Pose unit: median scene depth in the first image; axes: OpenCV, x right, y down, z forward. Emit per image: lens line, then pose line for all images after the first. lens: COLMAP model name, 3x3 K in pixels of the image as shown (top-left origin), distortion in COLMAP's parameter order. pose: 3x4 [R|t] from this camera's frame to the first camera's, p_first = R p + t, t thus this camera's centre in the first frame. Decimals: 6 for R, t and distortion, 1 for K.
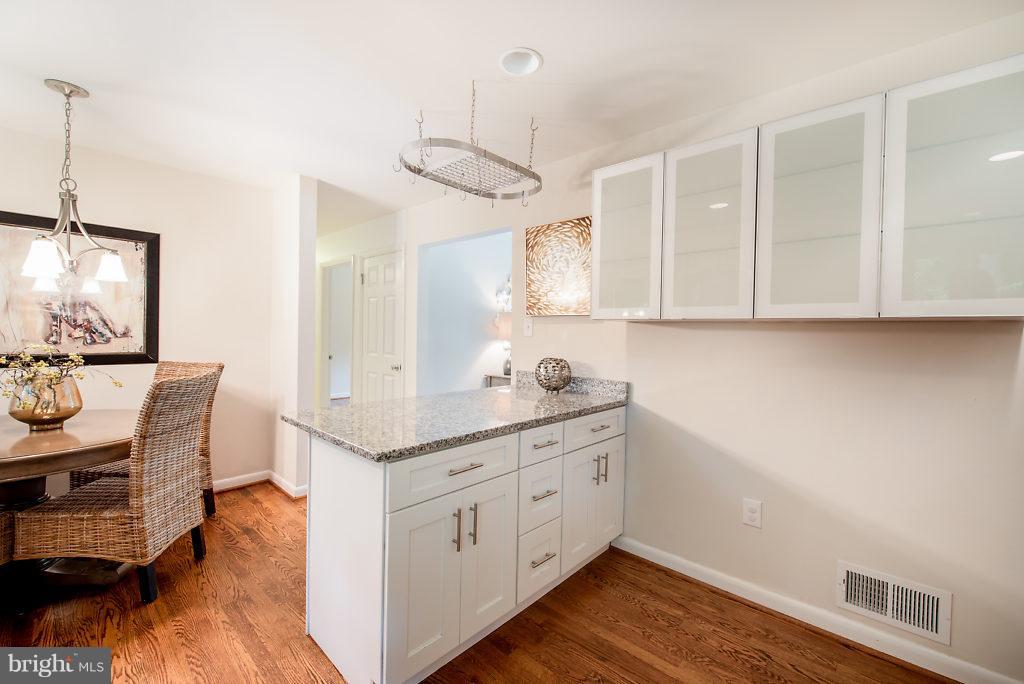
lens RADIAL K [[442.2, 0, 528.0], [0, 442.2, 335.4], [0, 0, 1]] dist [-0.000275, -0.000078]
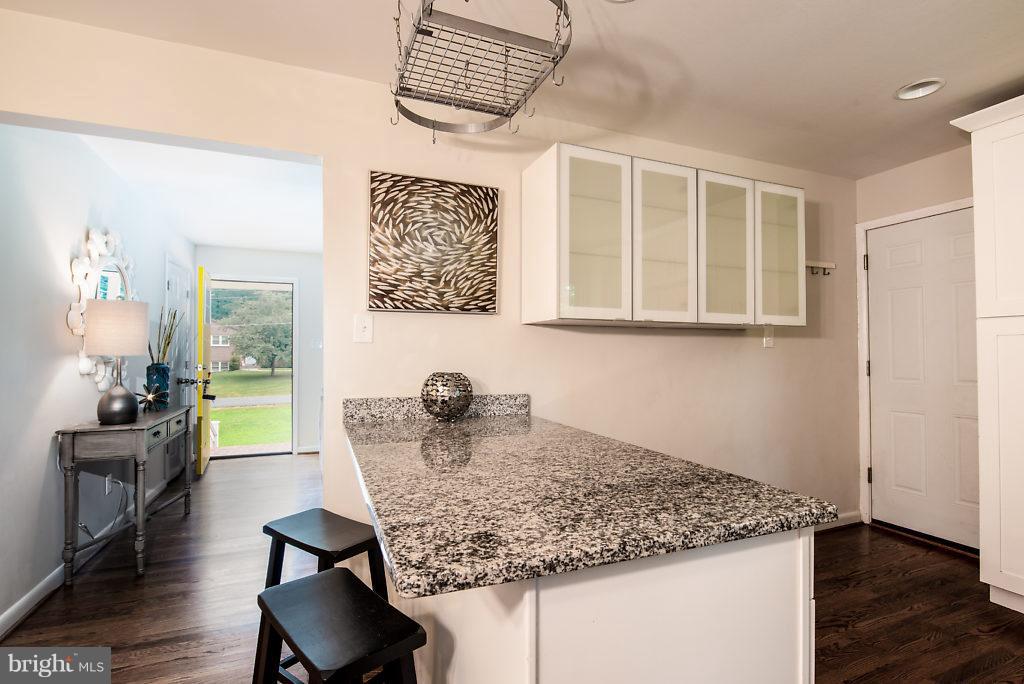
lens RADIAL K [[488.6, 0, 515.5], [0, 488.6, 347.6], [0, 0, 1]] dist [-0.001027, -0.000143]
pose [[0.430758, 0.003629, 0.902460, -0.568741], [0.011776, 0.999884, -0.009641, 0.019820], [-0.902391, 0.014780, 0.430665, 0.543297]]
